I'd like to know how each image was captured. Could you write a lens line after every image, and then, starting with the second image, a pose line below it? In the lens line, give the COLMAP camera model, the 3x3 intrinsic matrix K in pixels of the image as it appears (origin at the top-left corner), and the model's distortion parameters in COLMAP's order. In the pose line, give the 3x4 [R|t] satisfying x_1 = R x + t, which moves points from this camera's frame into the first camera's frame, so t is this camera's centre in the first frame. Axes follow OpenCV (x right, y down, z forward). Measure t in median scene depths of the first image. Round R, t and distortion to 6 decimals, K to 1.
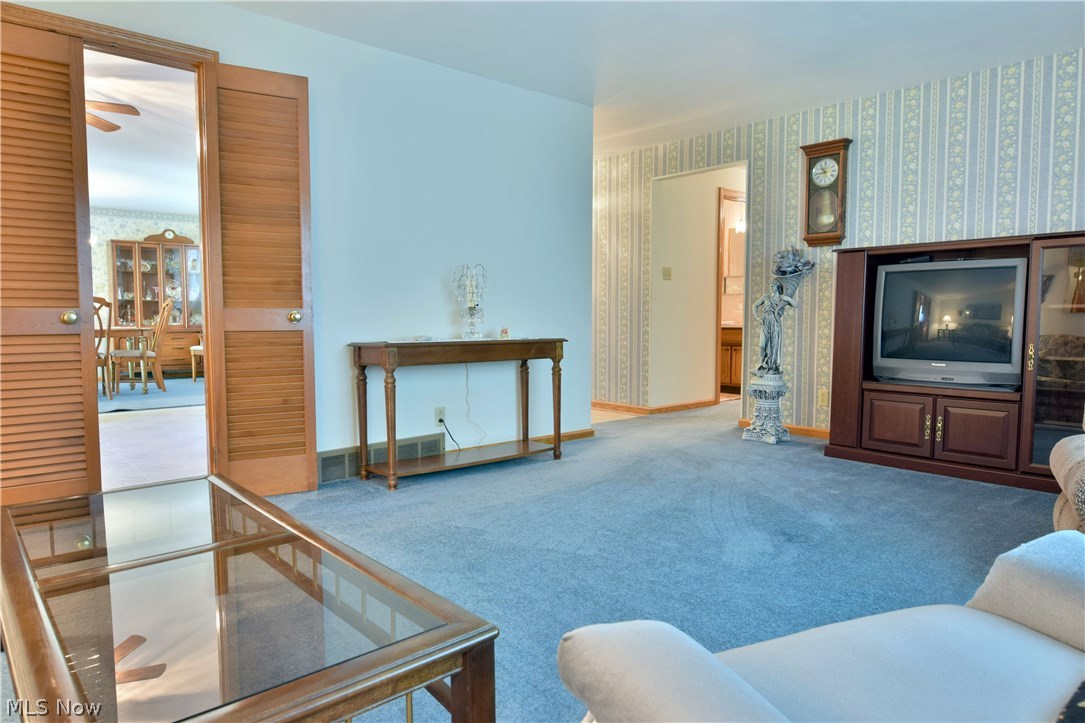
lens RADIAL K [[658.5, 0, 531.6], [0, 658.5, 361.9], [0, 0, 1]] dist [-0.015519, -0.004290]
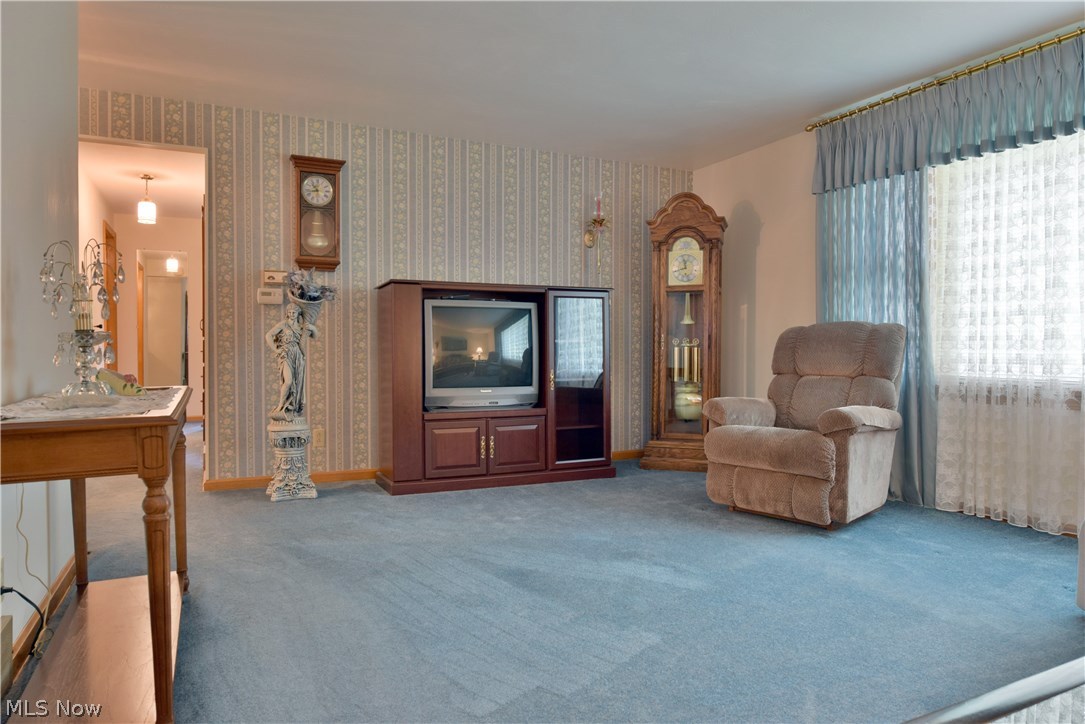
lens RADIAL K [[694.1, 0, 537.5], [0, 694.1, 365.4], [0, 0, 1]] dist [-0.022952, -0.001567]
pose [[0.269750, -0.023222, 0.962650, -0.428077], [0.062637, 0.998015, 0.006524, -0.035447], [-0.960891, 0.058538, 0.270669, 0.487337]]
